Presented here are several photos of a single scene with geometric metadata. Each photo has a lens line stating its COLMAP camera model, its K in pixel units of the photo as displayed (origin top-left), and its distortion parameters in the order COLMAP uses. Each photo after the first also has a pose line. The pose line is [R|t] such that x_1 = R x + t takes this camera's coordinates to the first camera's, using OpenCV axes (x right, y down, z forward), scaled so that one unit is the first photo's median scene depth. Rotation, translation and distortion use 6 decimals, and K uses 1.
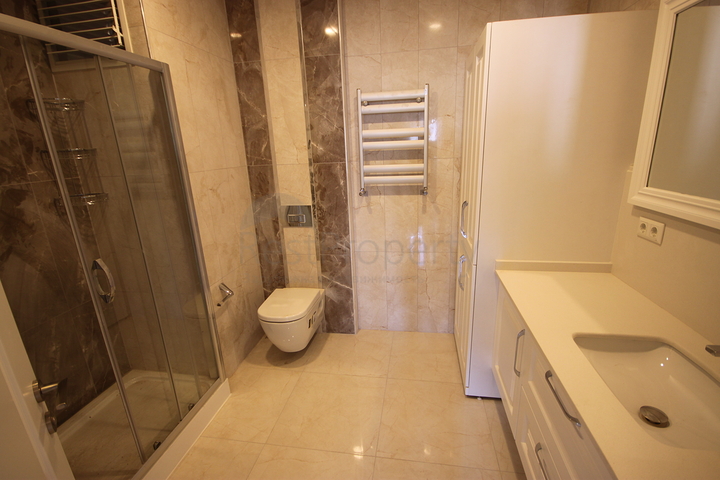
lens RADIAL K [[333.0, 0, 362.1], [0, 333.0, 243.3], [0, 0, 1]] dist [-0.004303, -0.003699]
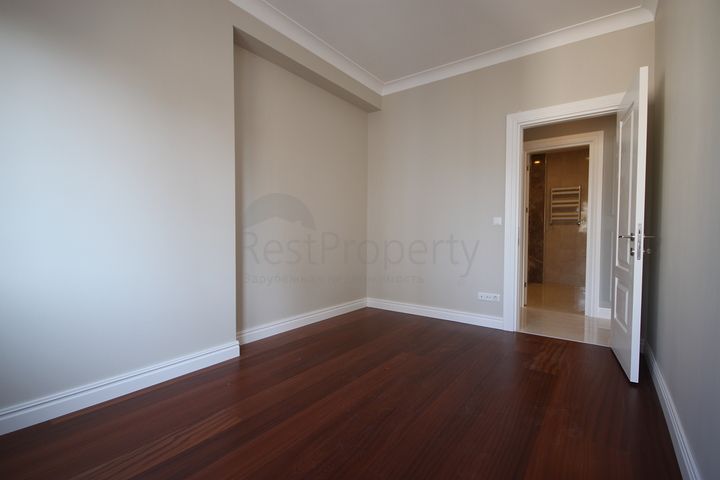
lens RADIAL K [[333.0, 0, 358.0], [0, 333.0, 244.2], [0, 0, 1]] dist [-0.004303, -0.003699]
pose [[0.886944, 0.057494, -0.458284, -0.145493], [-0.160709, 0.968637, -0.189511, 0.791465], [0.433015, 0.241736, 0.868367, -2.003184]]
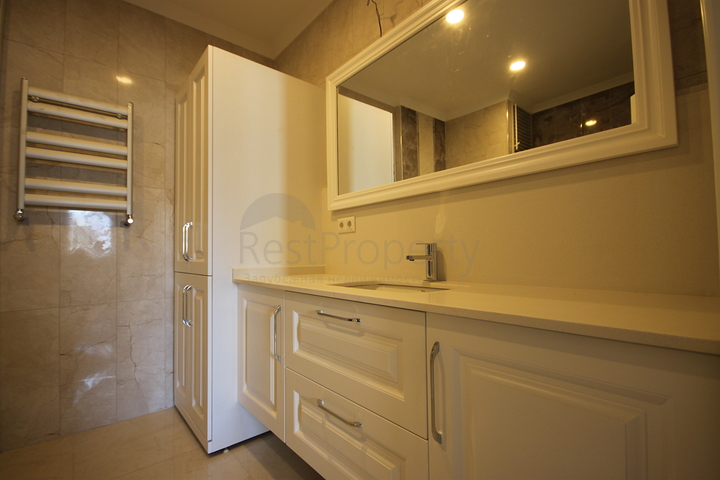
lens RADIAL K [[333.0, 0, 364.0], [0, 333.0, 241.3], [0, 0, 1]] dist [-0.004303, -0.003699]
pose [[0.634256, 0.055669, 0.771116, -0.074429], [0.207479, 0.948561, -0.239133, 0.215212], [-0.744763, 0.311662, 0.590080, 0.100431]]
